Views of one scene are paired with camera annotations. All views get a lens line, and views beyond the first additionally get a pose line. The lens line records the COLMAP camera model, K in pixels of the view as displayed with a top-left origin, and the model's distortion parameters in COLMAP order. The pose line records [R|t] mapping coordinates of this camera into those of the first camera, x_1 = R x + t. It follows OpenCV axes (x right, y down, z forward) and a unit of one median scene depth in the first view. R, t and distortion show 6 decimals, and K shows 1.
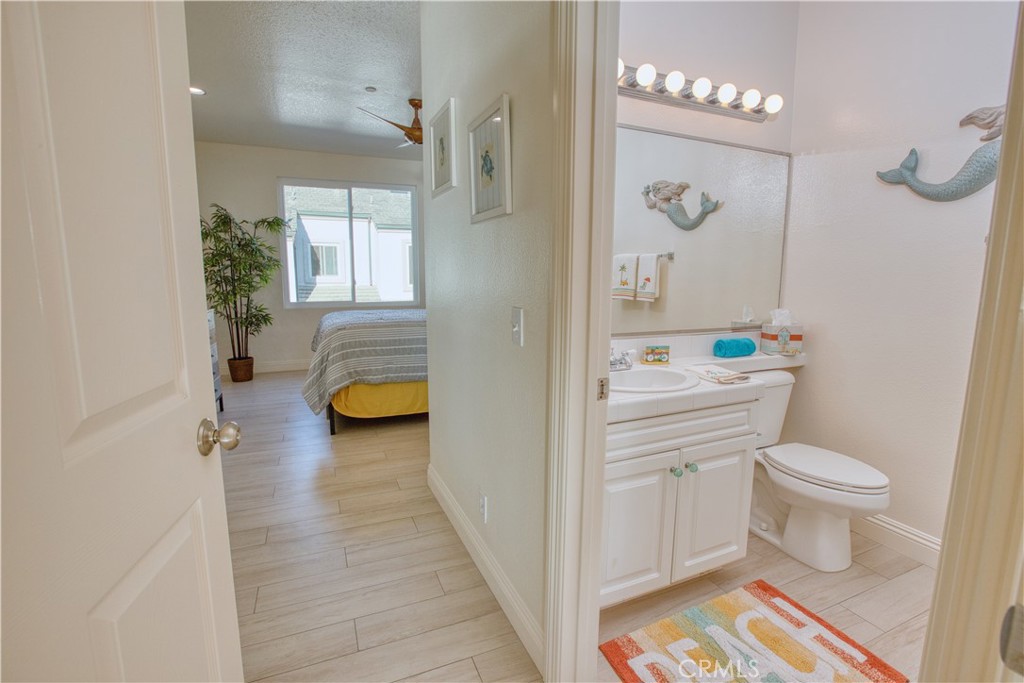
lens RADIAL K [[461.5, 0, 512.0], [0, 461.5, 341.5], [0, 0, 1]] dist [-0.034177, 0.000341]
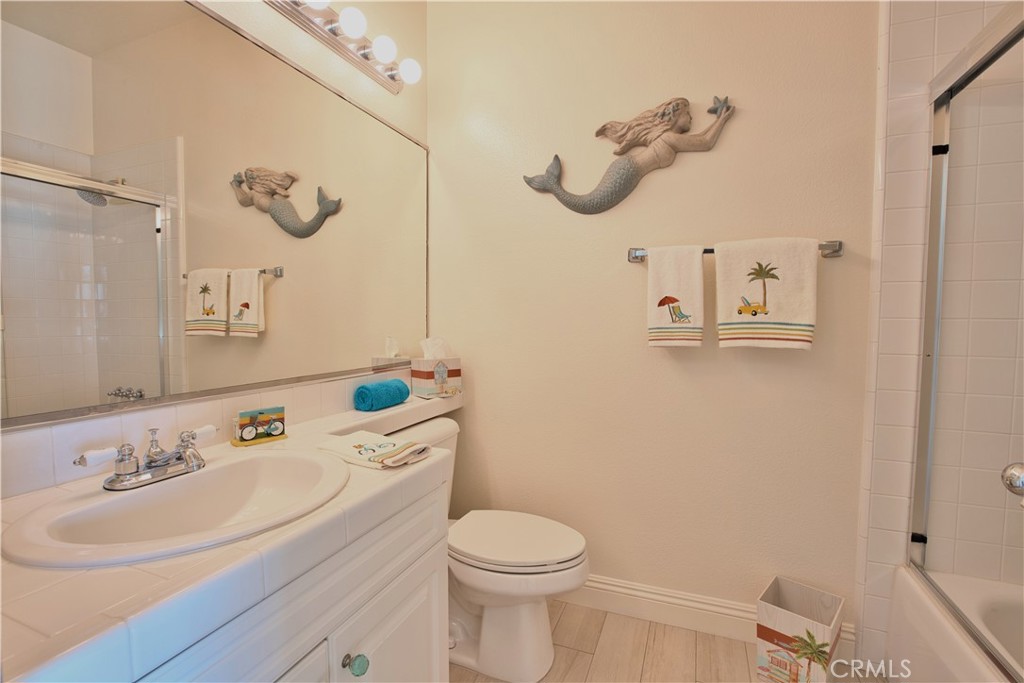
lens RADIAL K [[461.5, 0, 512.0], [0, 461.5, 341.5], [0, 0, 1]] dist [-0.034177, 0.000341]
pose [[0.701583, -0.033463, 0.711802, 0.147291], [0.096863, 0.994104, -0.048738, -0.016212], [-0.705974, 0.103141, 0.700688, 0.416274]]
